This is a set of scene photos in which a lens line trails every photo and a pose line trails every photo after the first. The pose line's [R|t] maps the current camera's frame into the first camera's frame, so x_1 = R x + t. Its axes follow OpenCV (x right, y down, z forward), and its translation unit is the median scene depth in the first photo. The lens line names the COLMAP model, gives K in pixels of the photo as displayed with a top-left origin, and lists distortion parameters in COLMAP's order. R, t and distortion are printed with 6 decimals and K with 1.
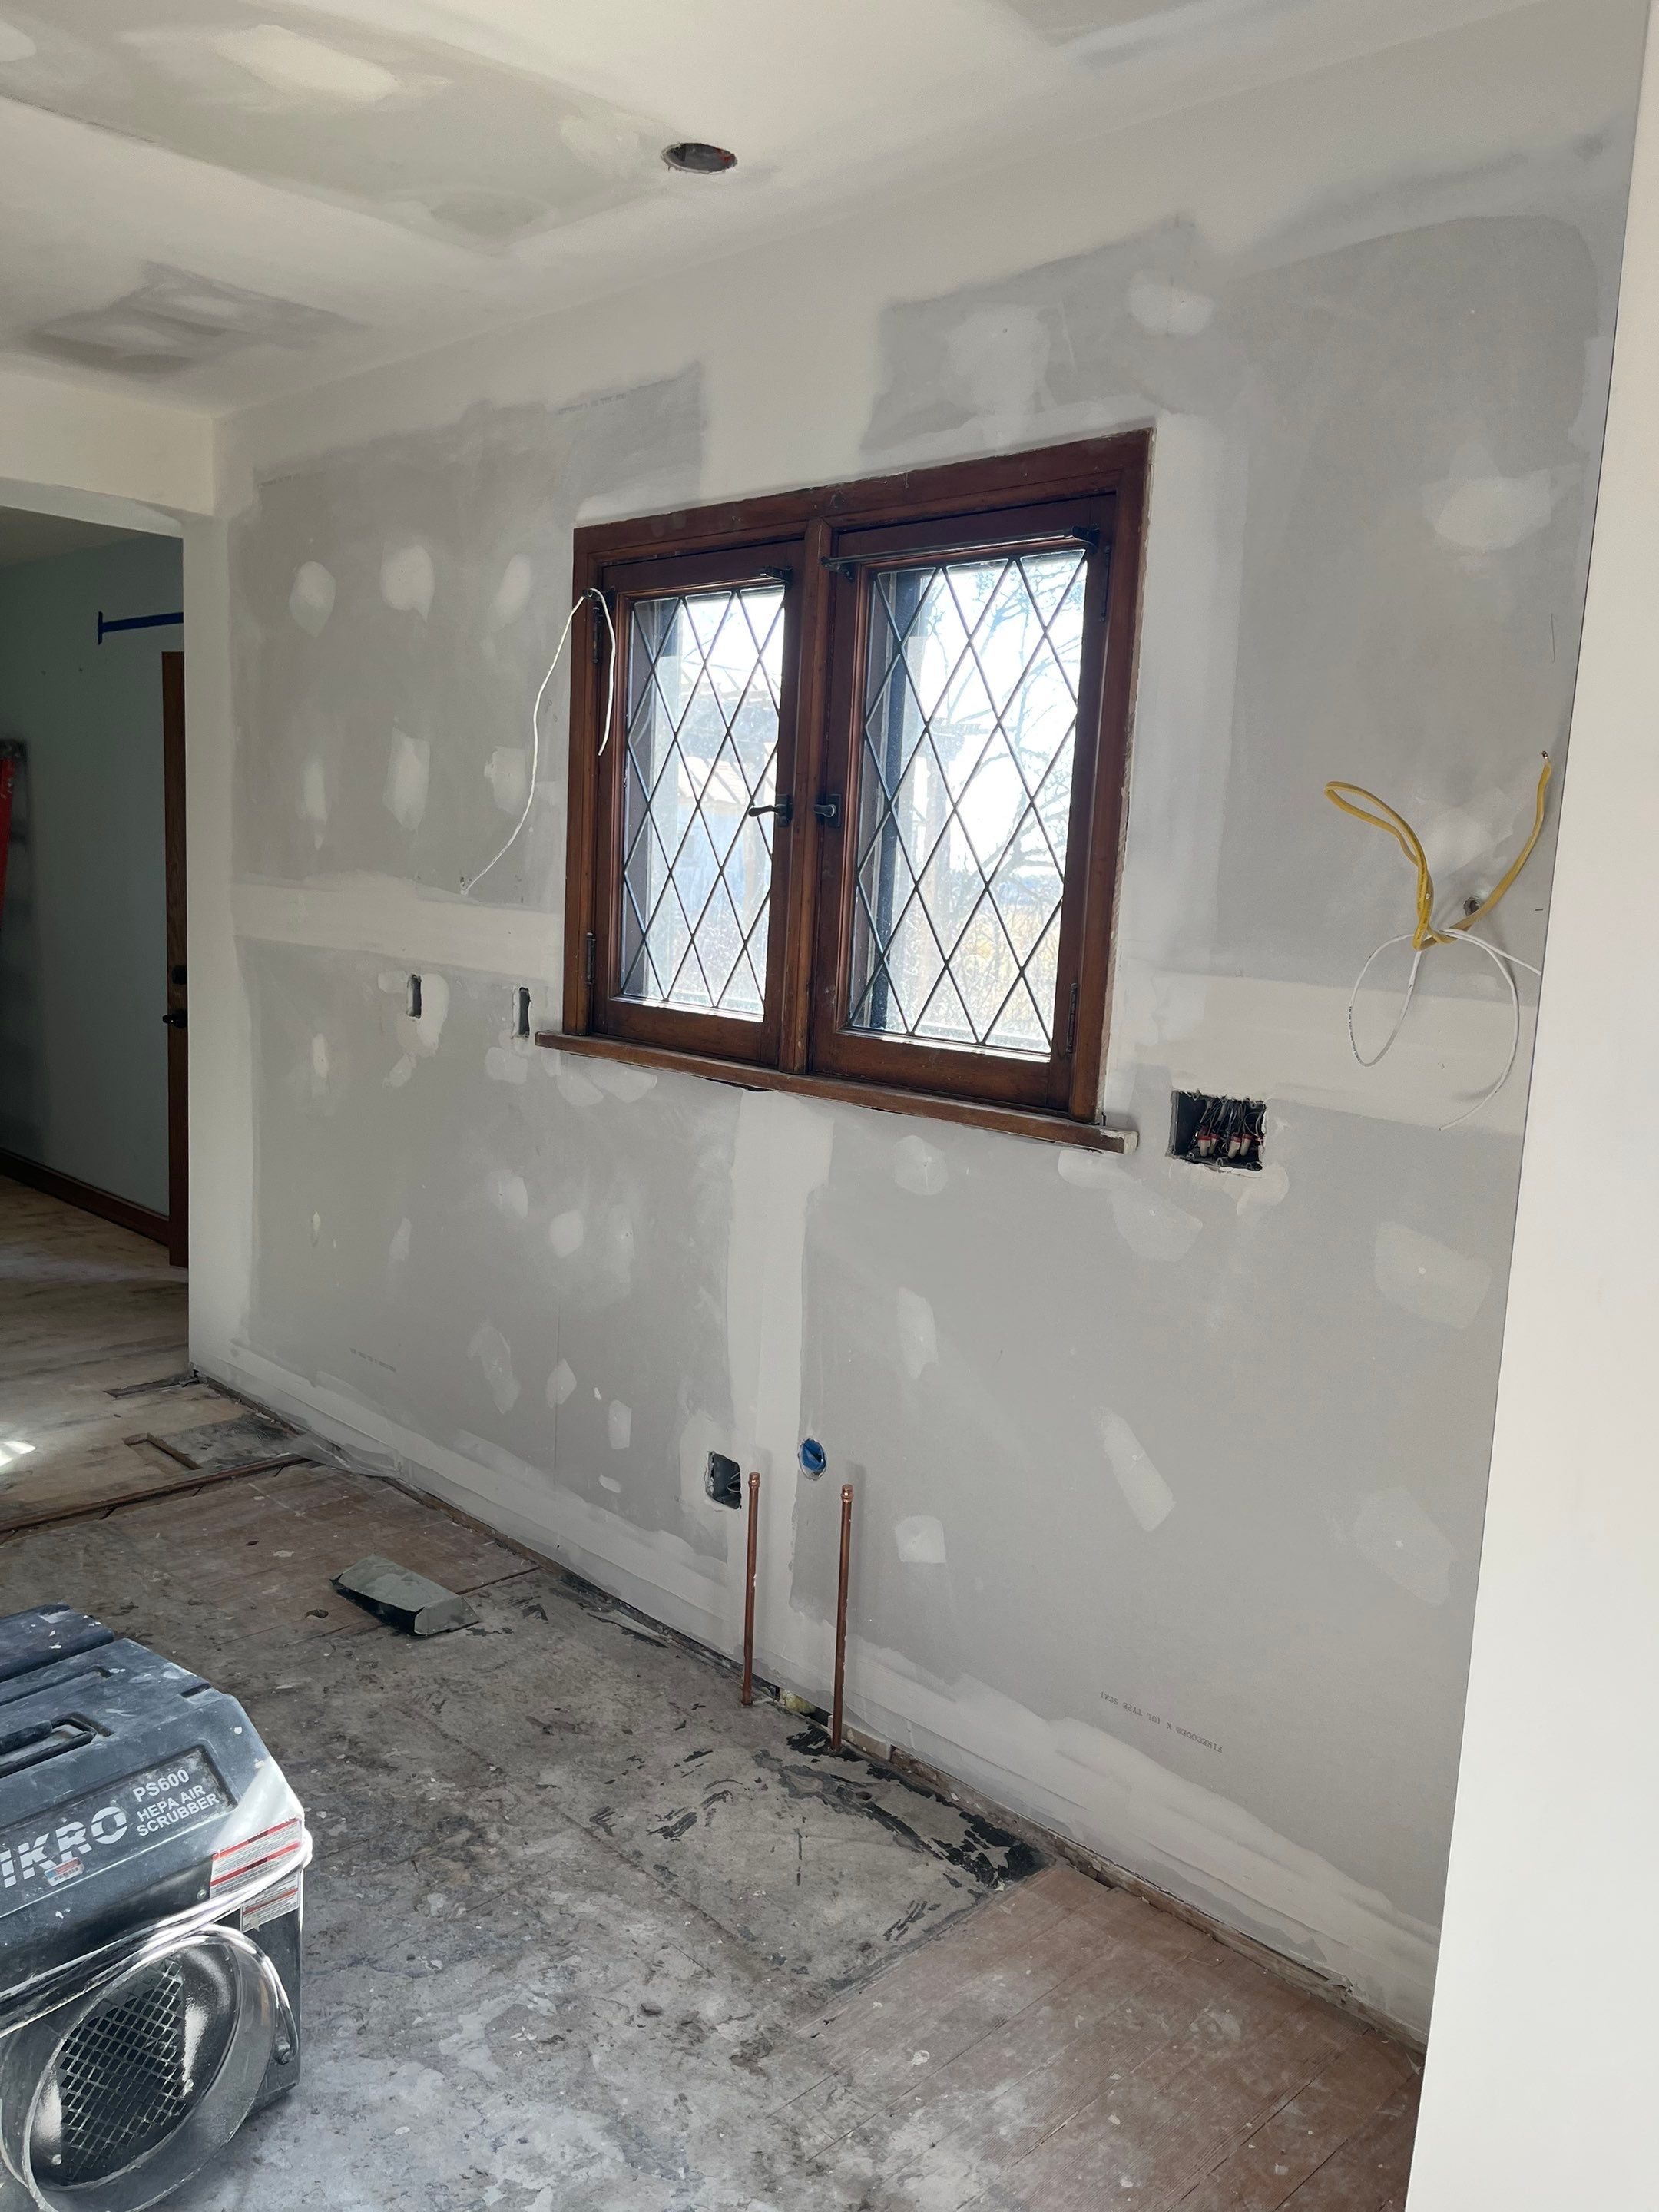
lens RADIAL K [[1630.2, 0, 802.0], [0, 1630.2, 1149.4], [0, 0, 1]] dist [0.079374, -0.124272]
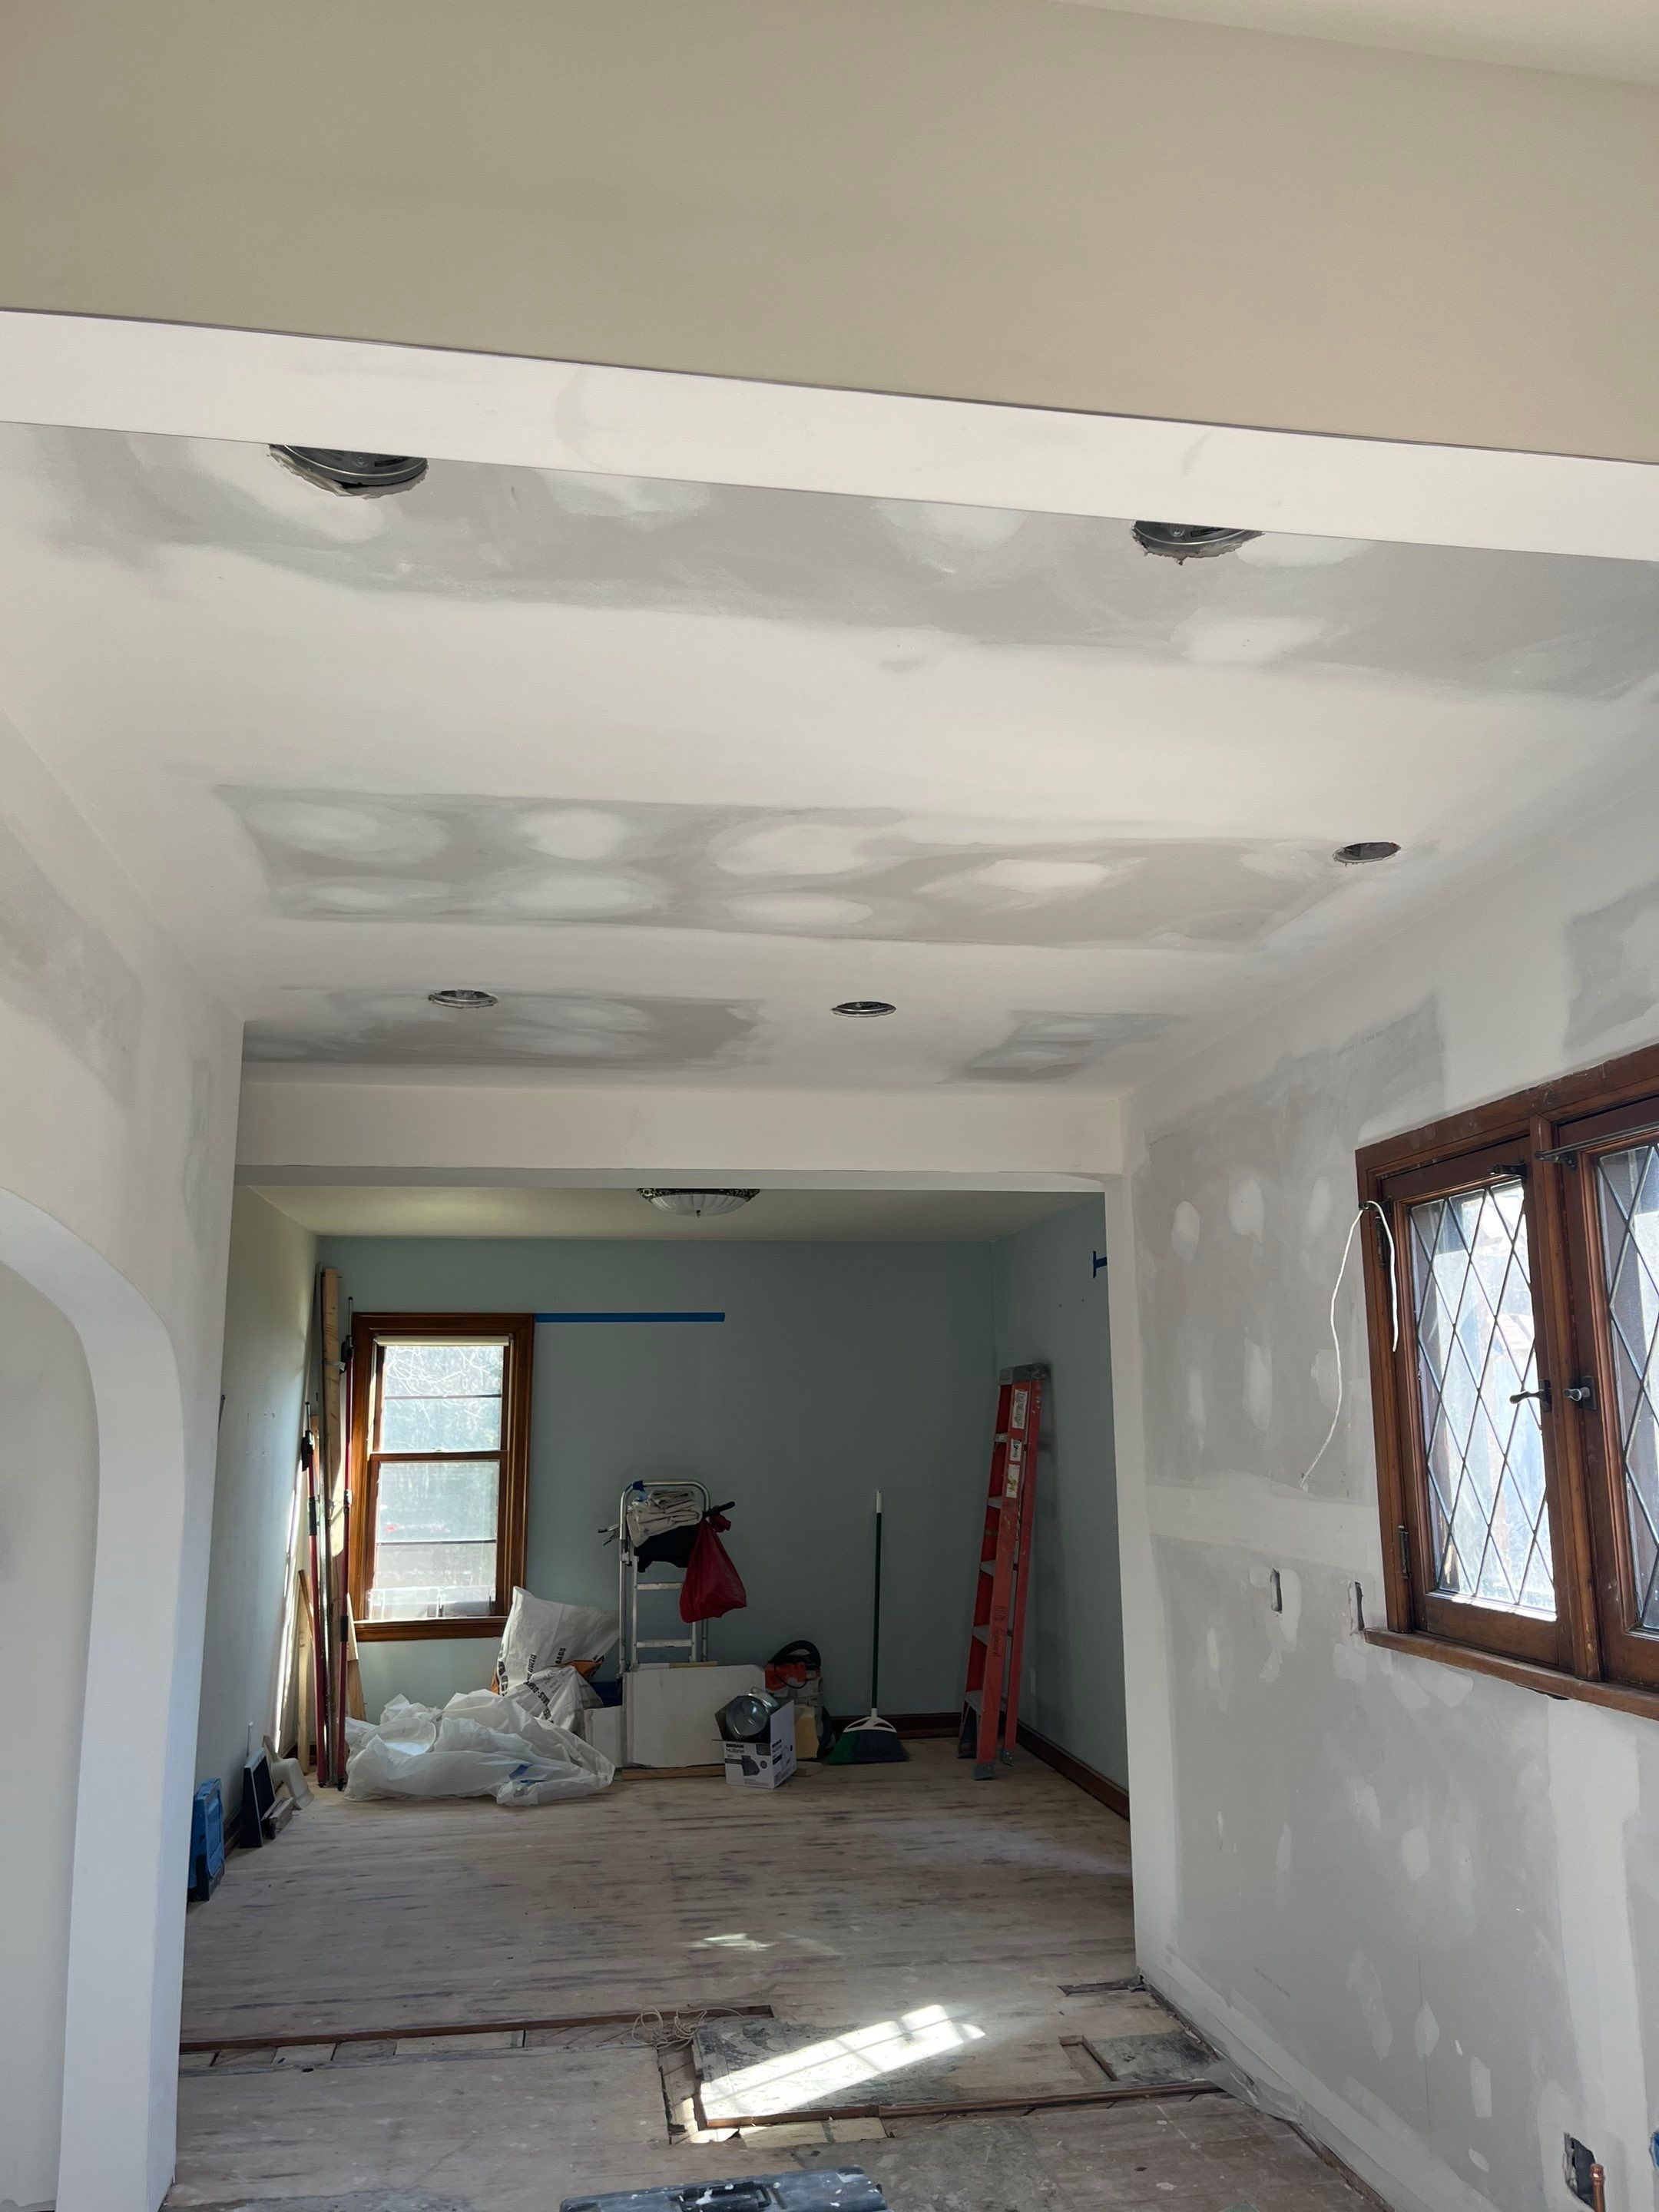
lens RADIAL K [[1630.2, 0, 802.0], [0, 1630.2, 1149.4], [0, 0, 1]] dist [0.079374, -0.124272]
pose [[0.799511, -0.162786, -0.578173, 0.170501], [-0.045022, 0.943626, -0.327937, -0.002871], [0.598962, 0.288219, 0.747110, -0.030037]]
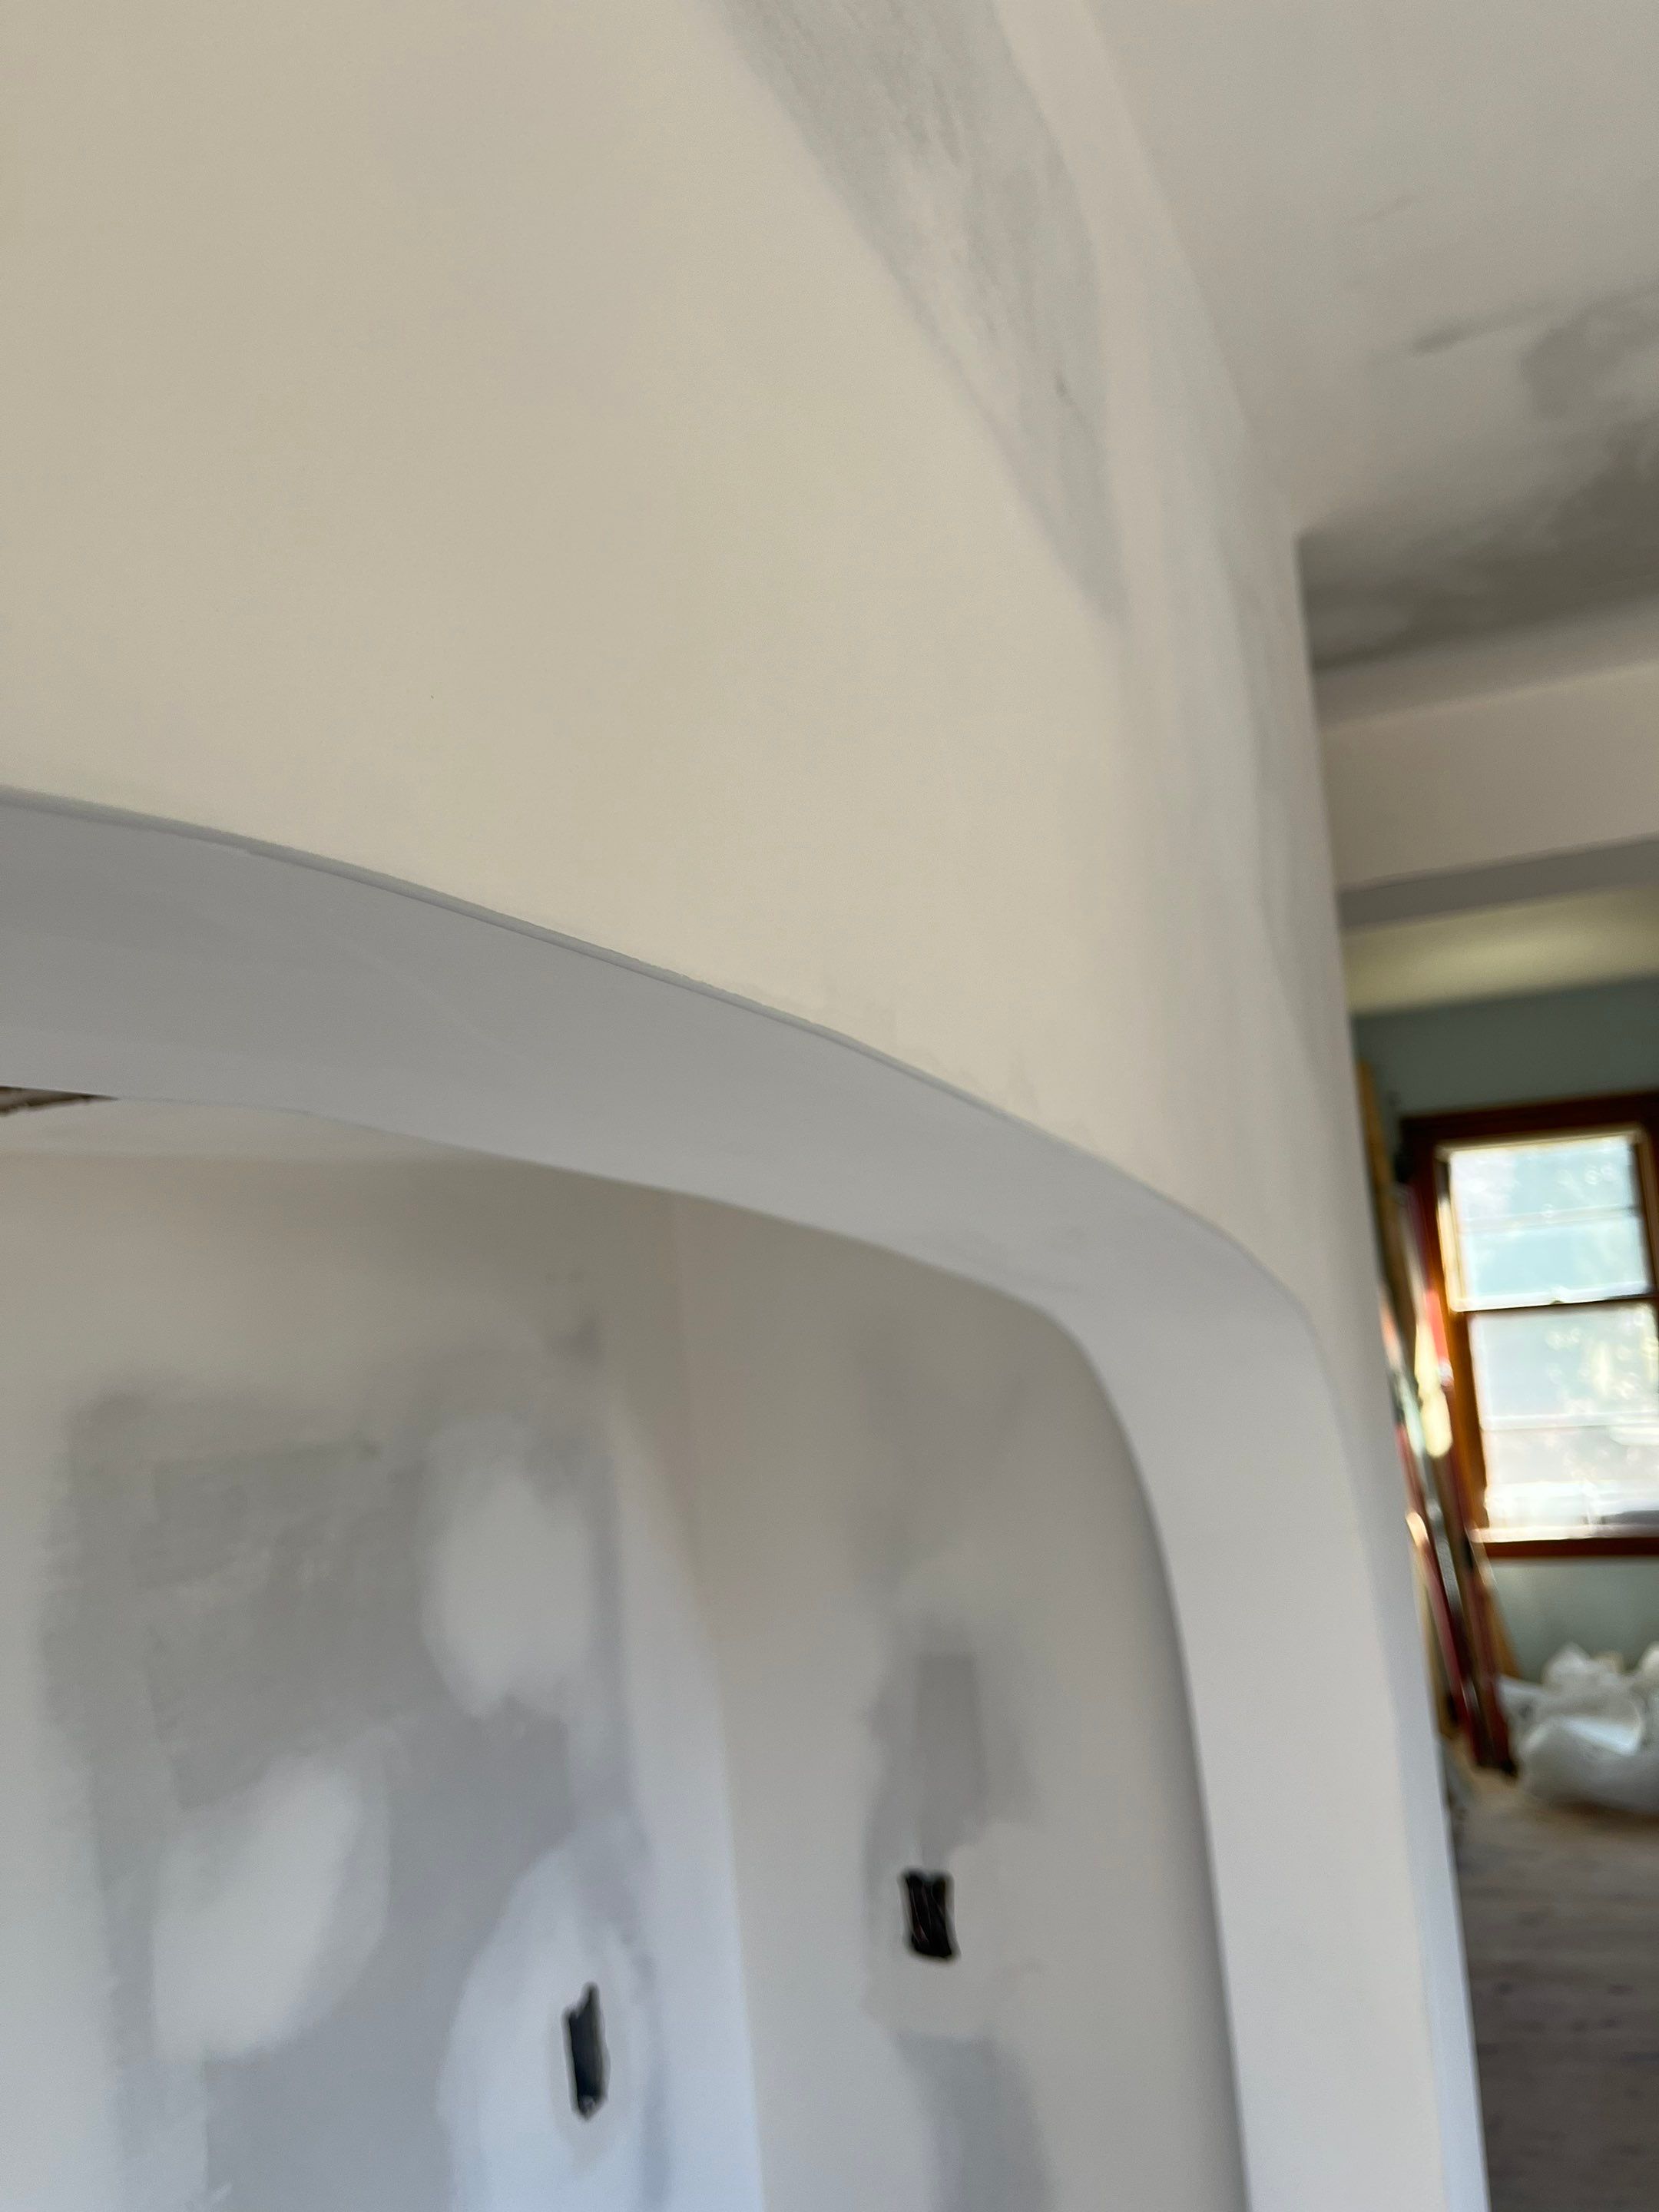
lens RADIAL K [[1553.7, 0, 831.0], [0, 1553.7, 1111.8], [0, 0, 1]] dist [0.072369, -0.085159]
pose [[0.356504, -0.175407, -0.917680, -0.472716], [-0.024863, 0.980089, -0.196995, -0.196276], [0.933963, 0.093045, 0.345045, 0.314161]]
